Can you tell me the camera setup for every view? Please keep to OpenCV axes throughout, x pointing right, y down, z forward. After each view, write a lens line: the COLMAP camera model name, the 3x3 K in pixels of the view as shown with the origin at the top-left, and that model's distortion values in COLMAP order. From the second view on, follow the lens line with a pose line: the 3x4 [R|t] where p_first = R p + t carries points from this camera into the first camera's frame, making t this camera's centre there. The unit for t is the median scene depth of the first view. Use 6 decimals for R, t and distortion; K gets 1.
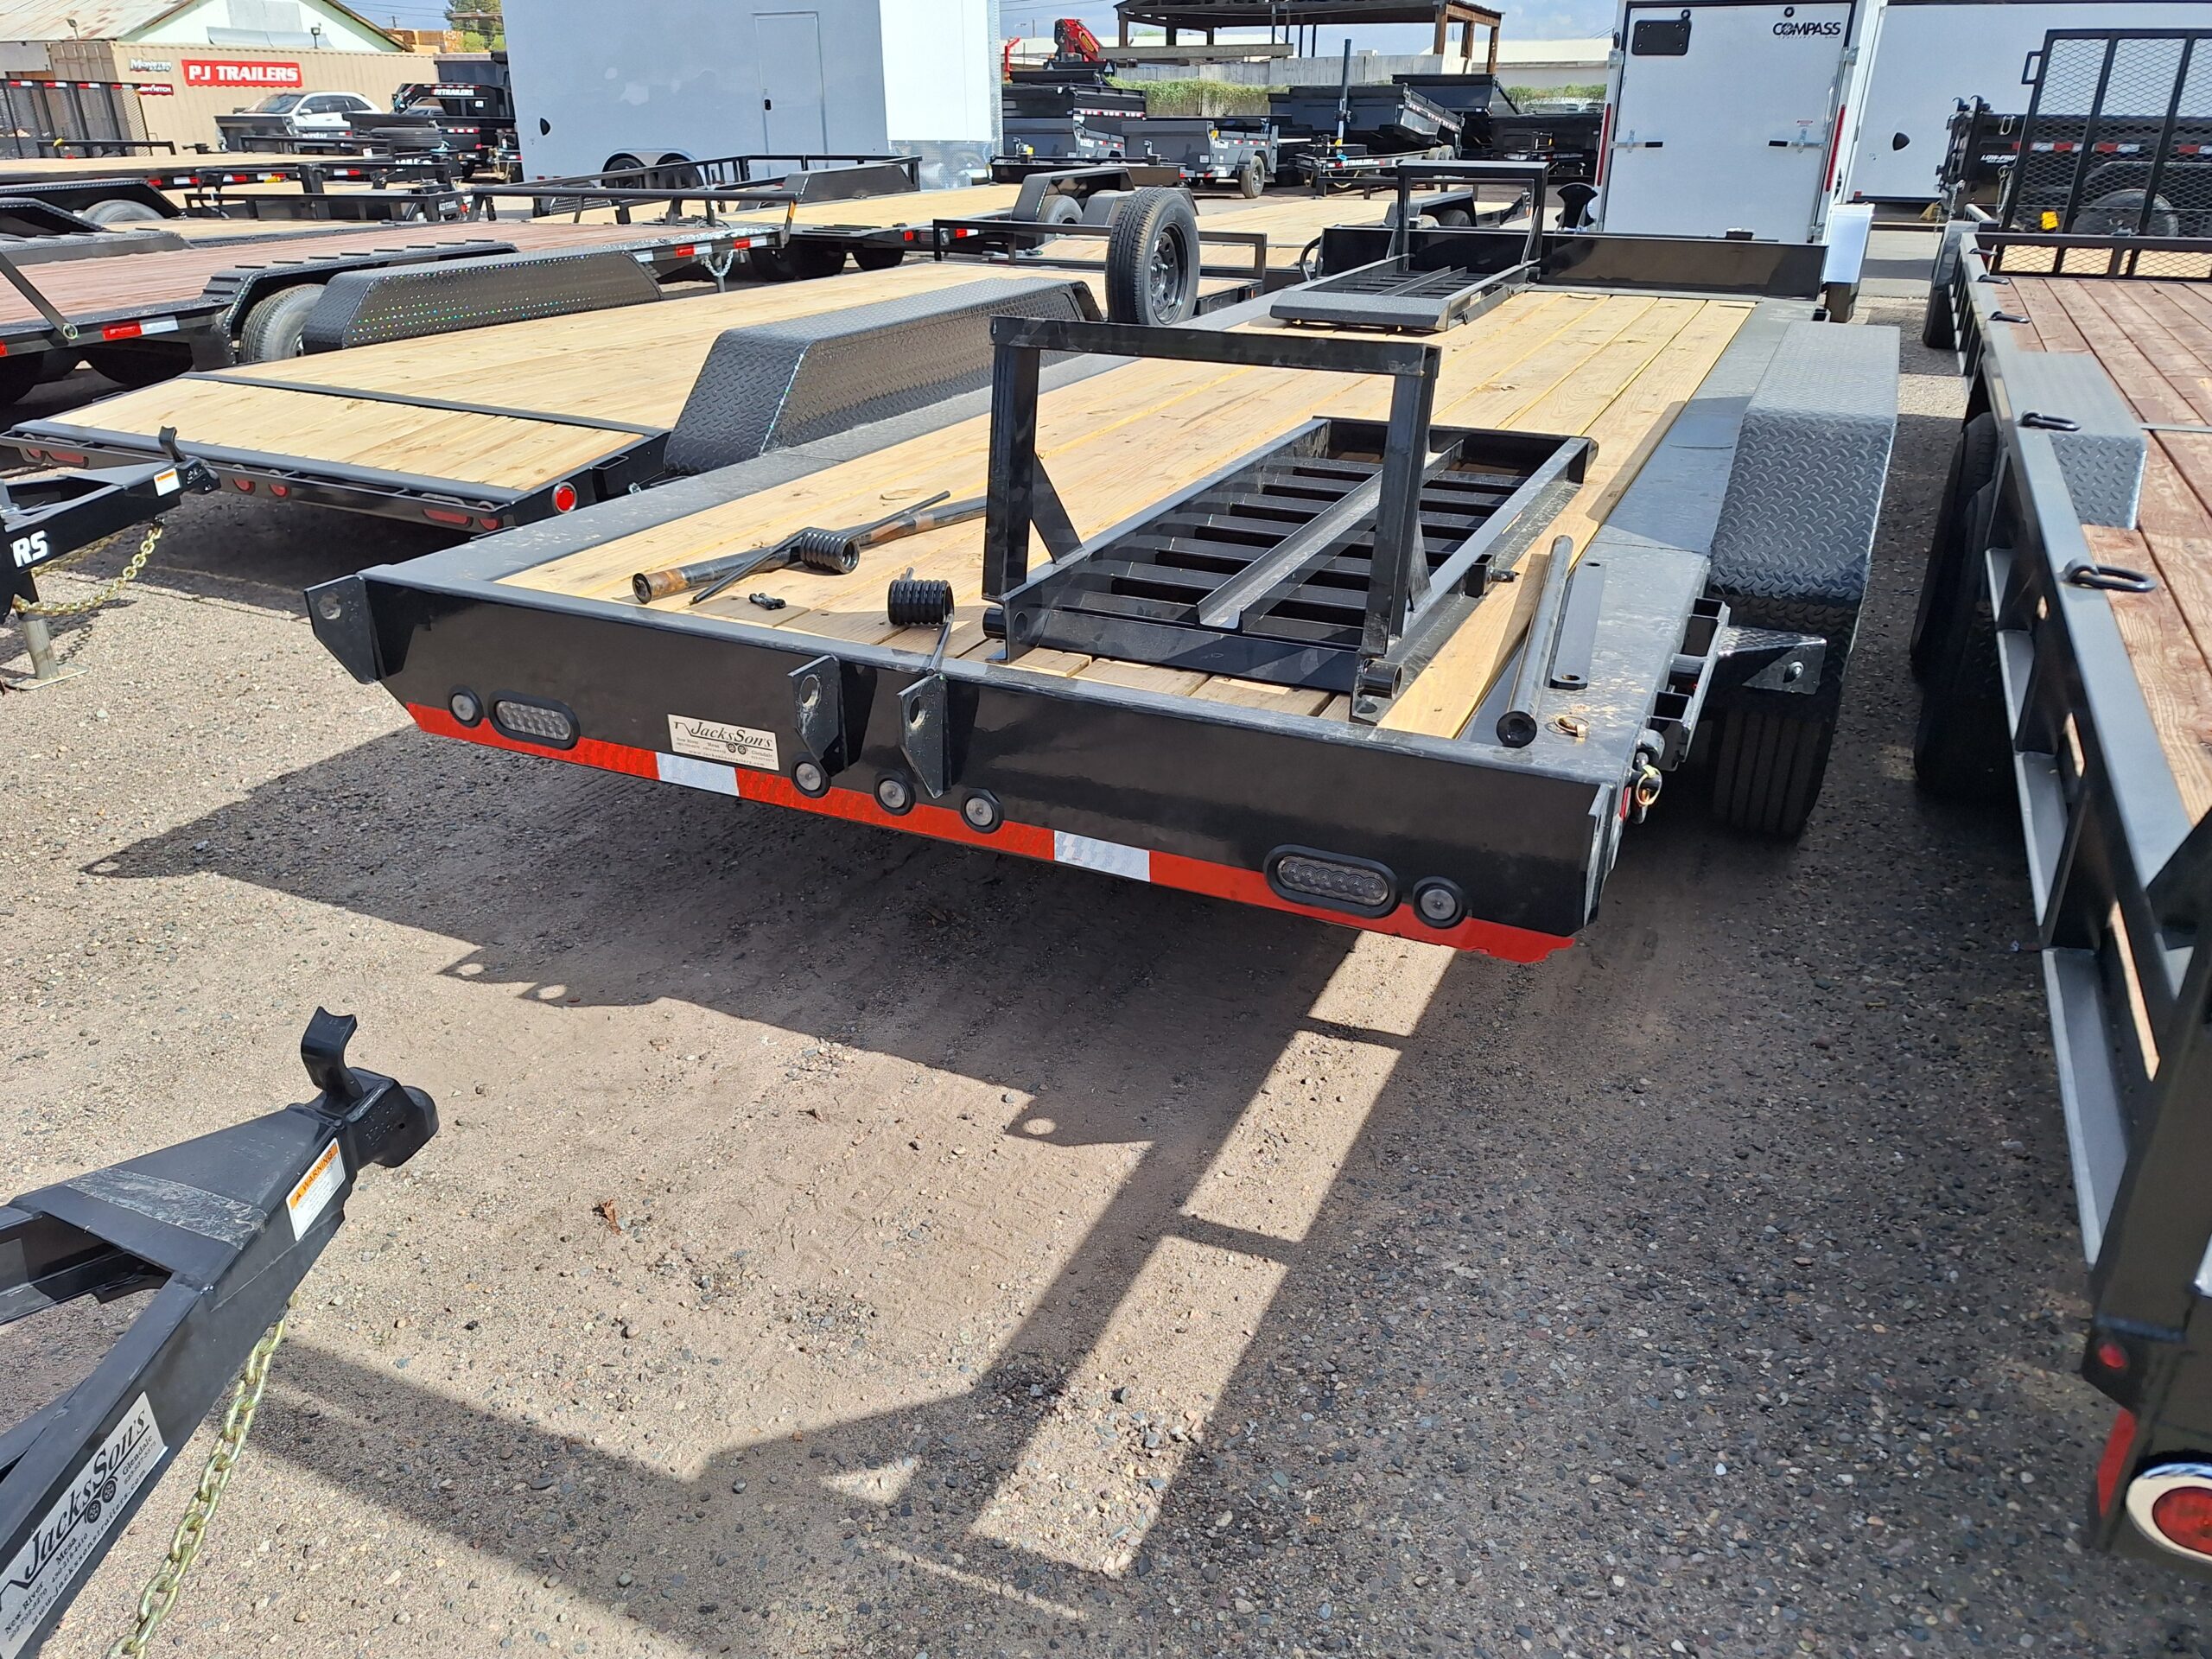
lens RADIAL K [[1559.2, 0, 1106.0], [0, 1559.2, 829.5], [0, 0, 1]] dist [0.023589, 0.000761]
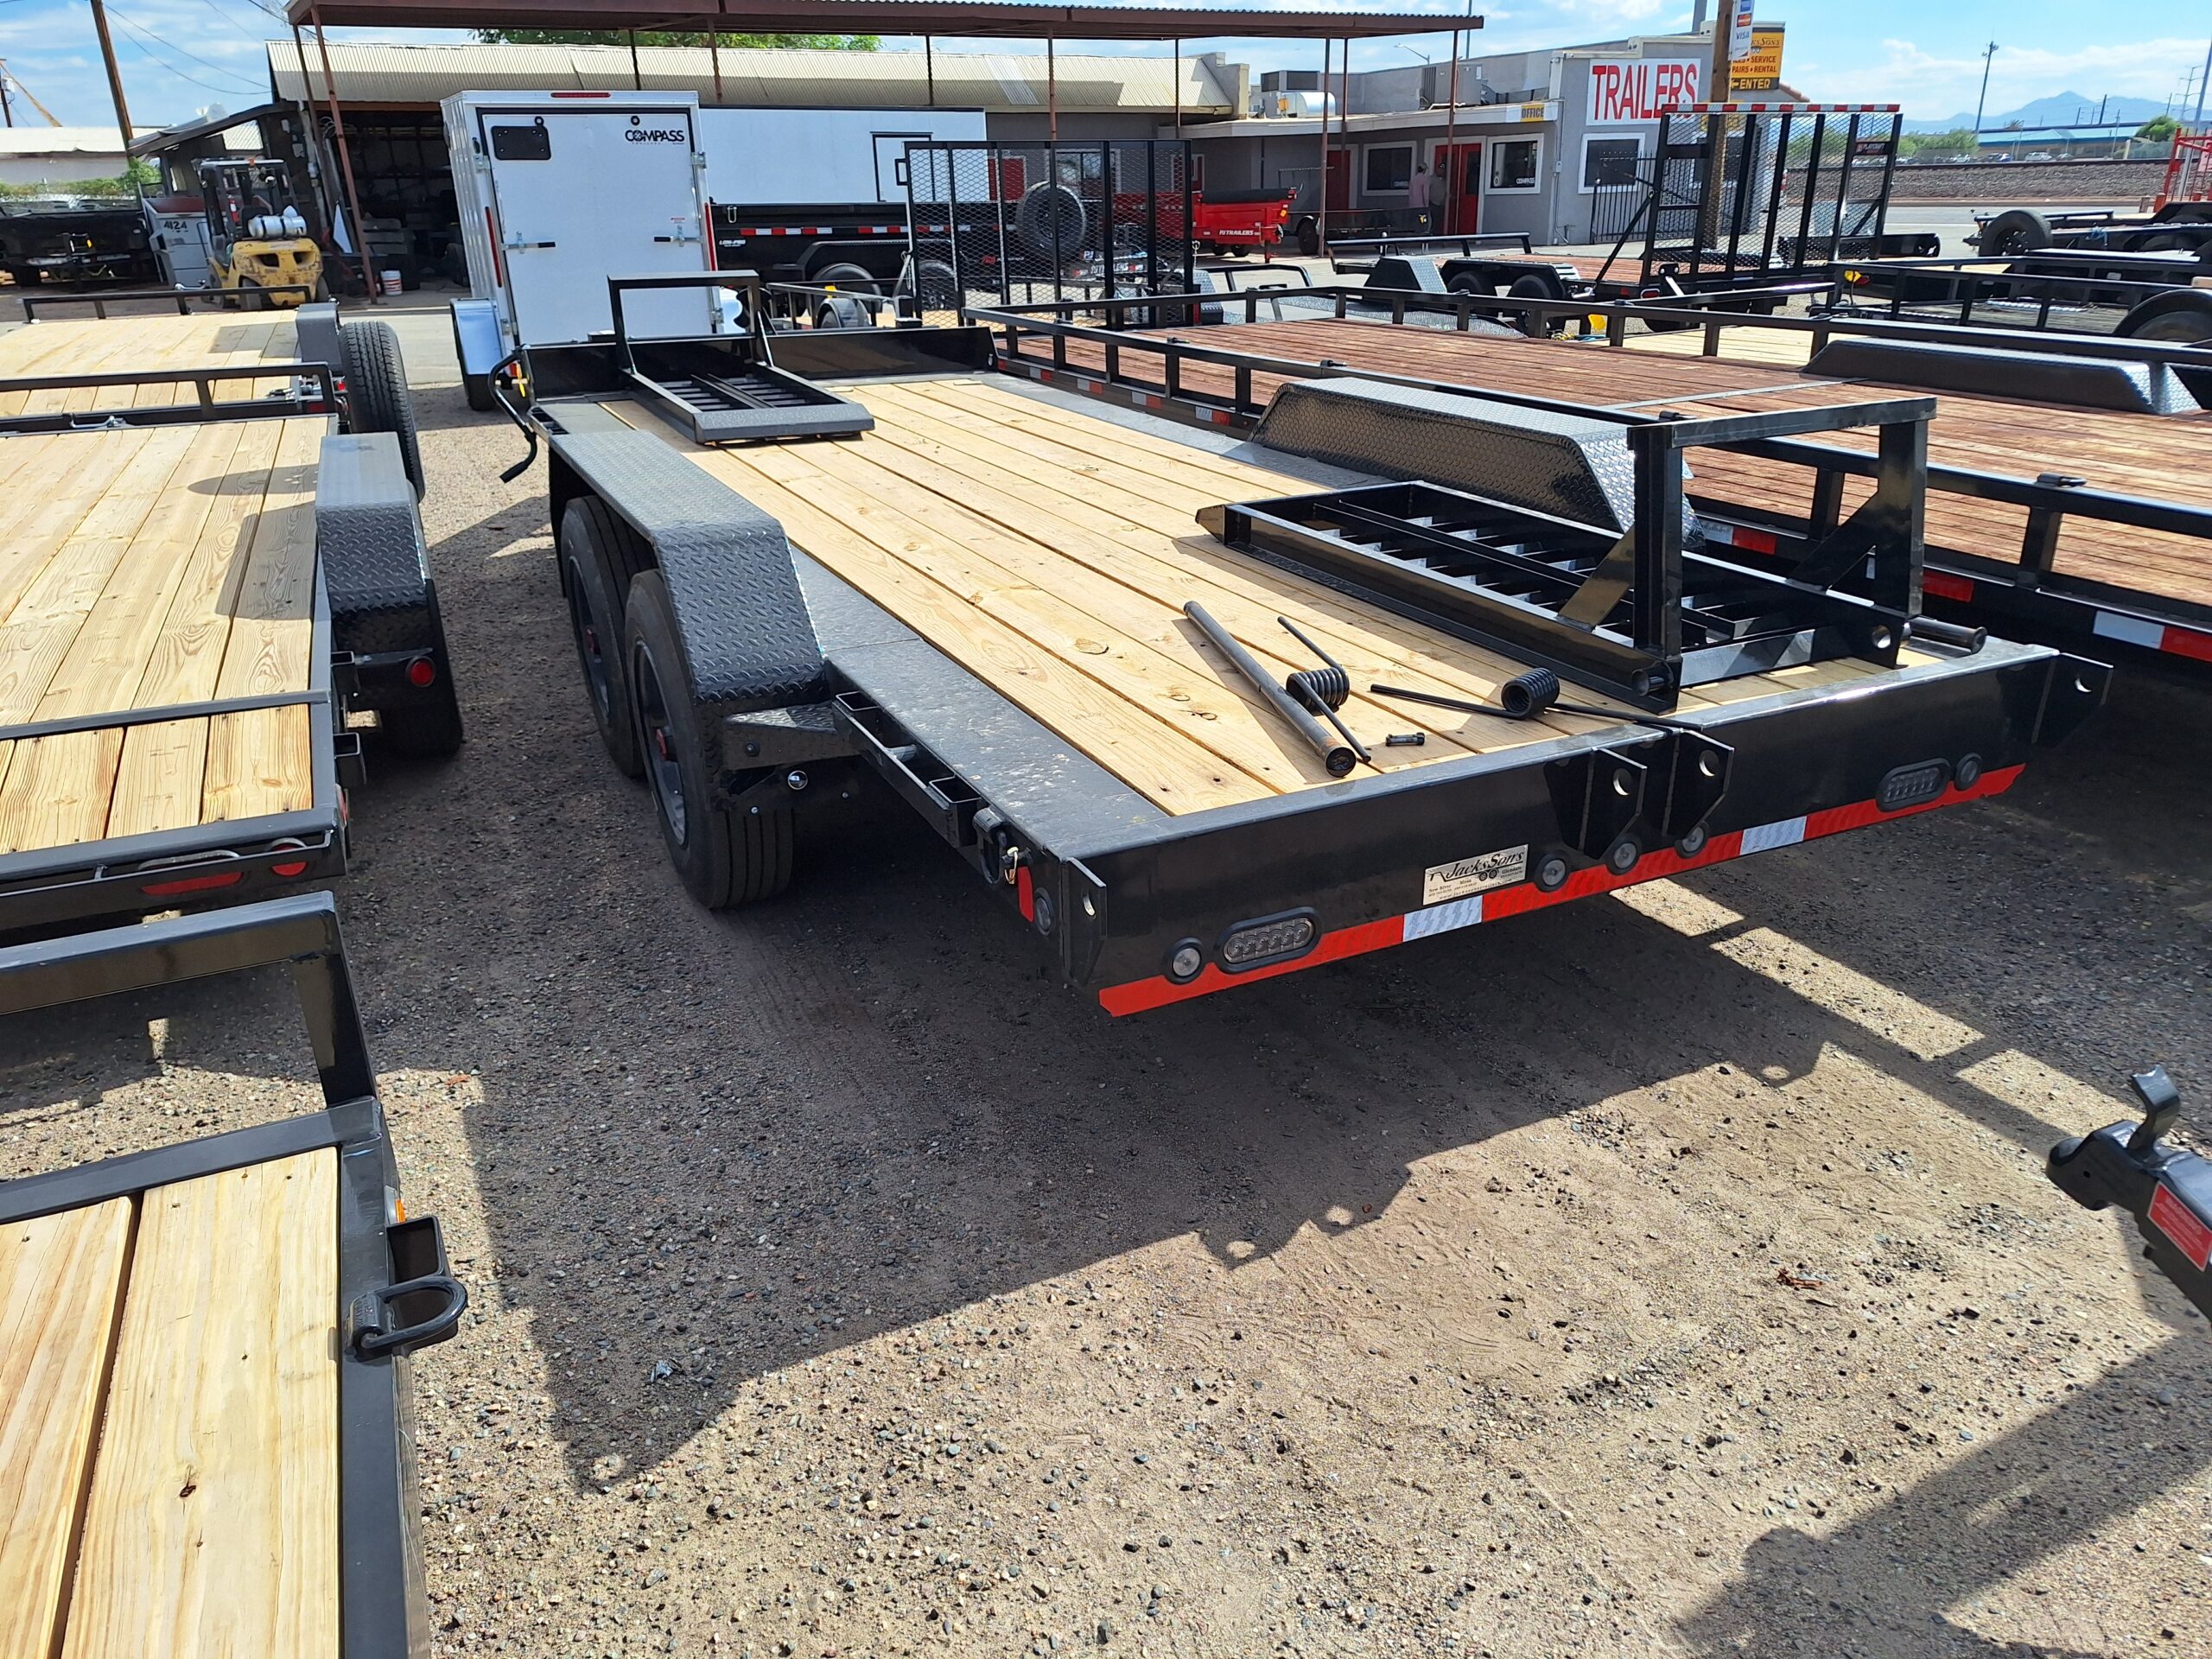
lens RADIAL K [[1574.8, 0, 1106.0], [0, 1574.8, 829.5], [0, 0, 1]] dist [0.017330, -0.009712]
pose [[0.639432, -0.313879, 0.701859, -1.074029], [0.346930, 0.932445, 0.100928, -0.261747], [-0.686124, 0.178960, 0.705129, 0.424686]]
